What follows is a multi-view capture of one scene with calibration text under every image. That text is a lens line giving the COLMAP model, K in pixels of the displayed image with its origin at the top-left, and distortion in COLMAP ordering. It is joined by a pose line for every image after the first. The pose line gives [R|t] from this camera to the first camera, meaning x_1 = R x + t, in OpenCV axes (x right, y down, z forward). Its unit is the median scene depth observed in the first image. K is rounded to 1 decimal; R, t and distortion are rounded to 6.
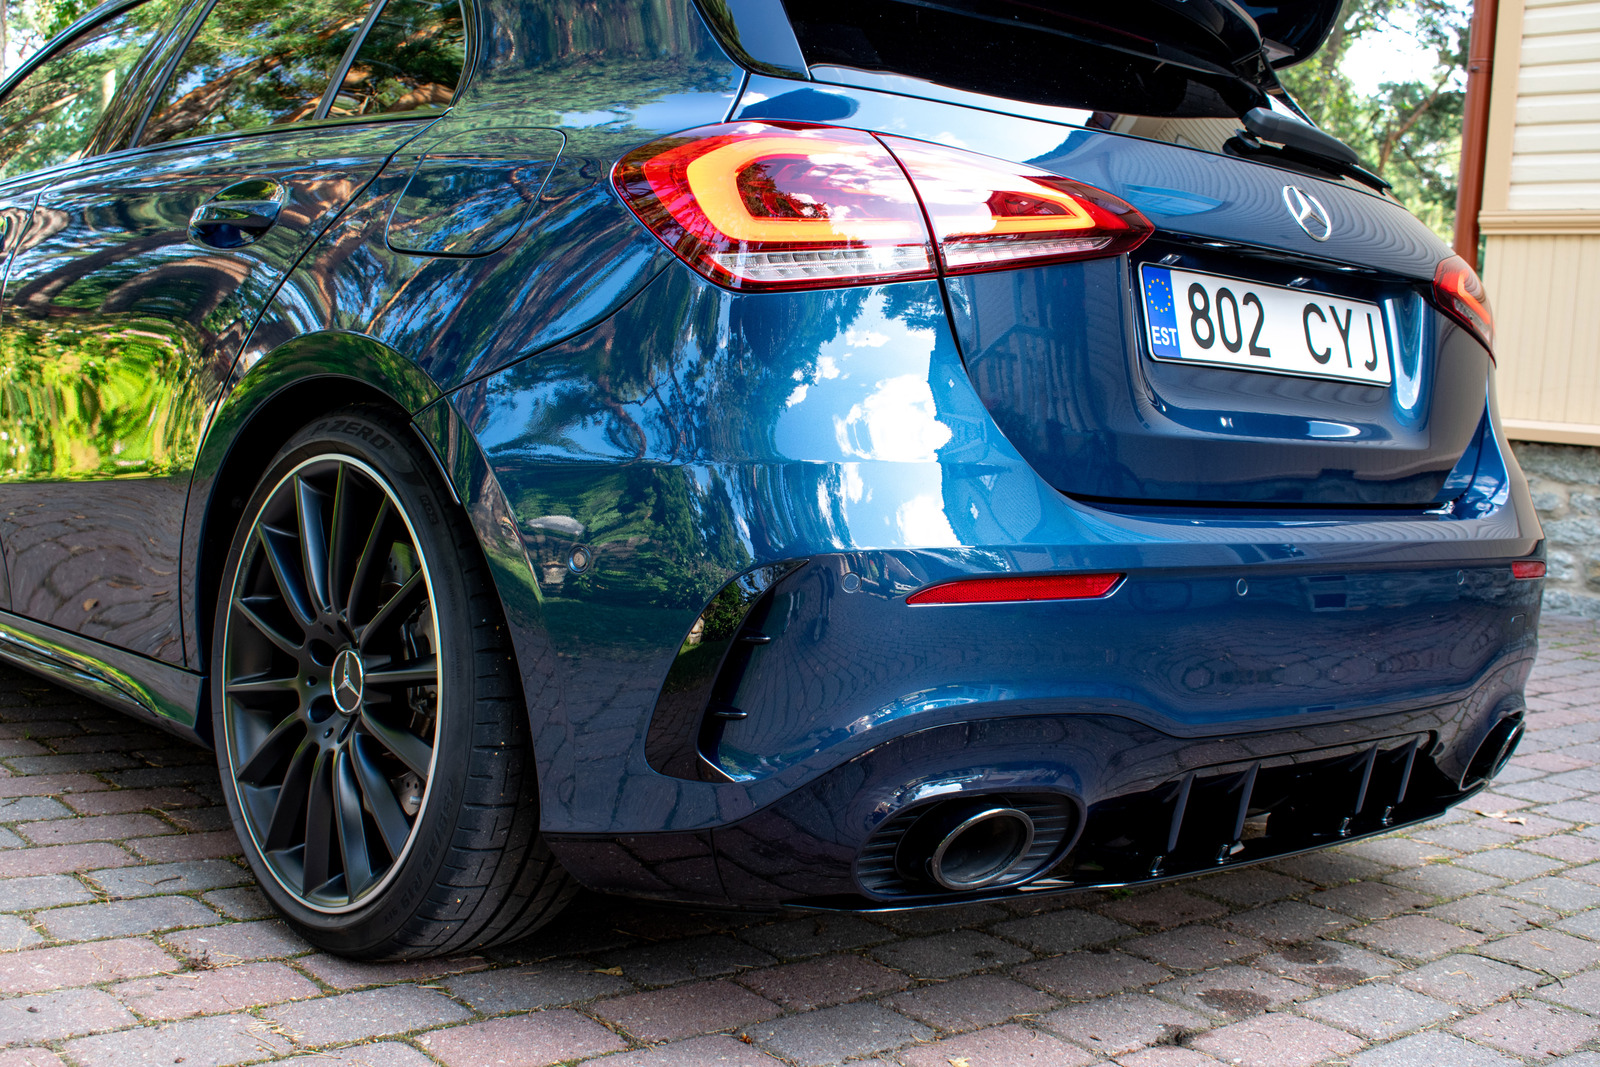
lens RADIAL K [[1828.3, 0, 800.0], [0, 1828.3, 533.5], [0, 0, 1]] dist [-0.010532, 0.013429]
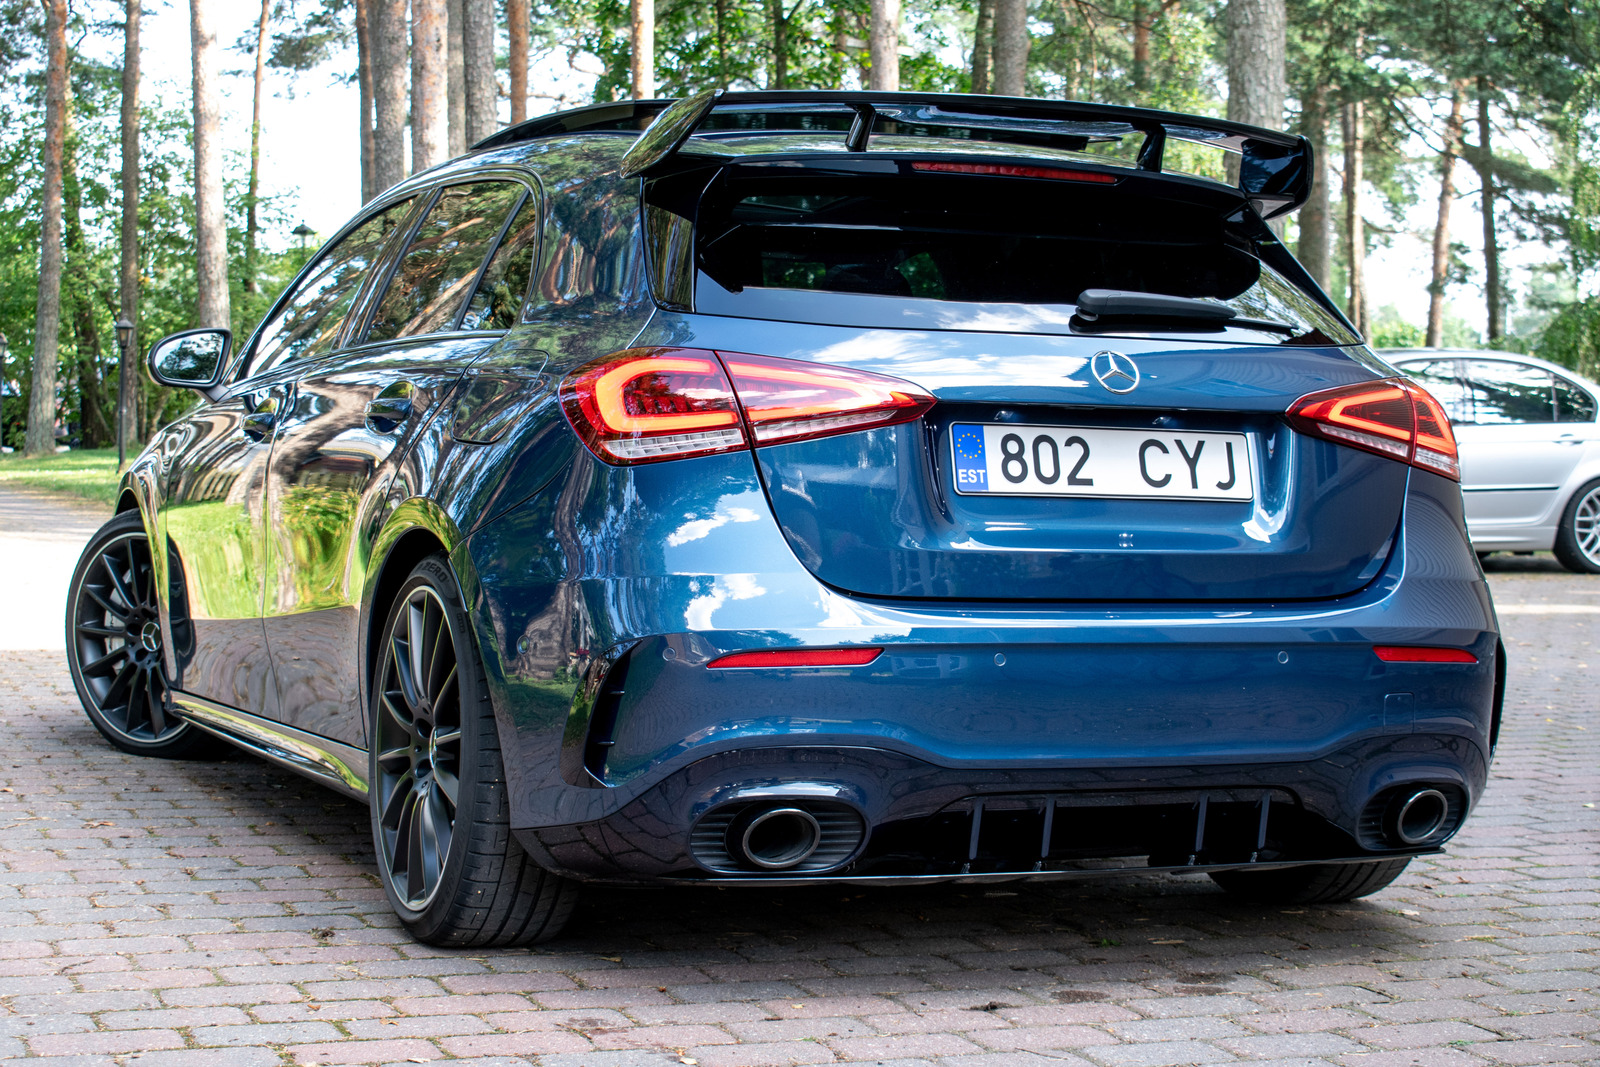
lens RADIAL K [[2795.1, 0, 800.0], [0, 2795.1, 533.5], [0, 0, 1]] dist [0.162980, -0.049691]
pose [[0.936408, -0.041294, -0.348476, 0.765423], [0.016401, 0.997117, -0.074085, 0.080356], [0.350530, 0.063659, 0.934385, -0.919926]]
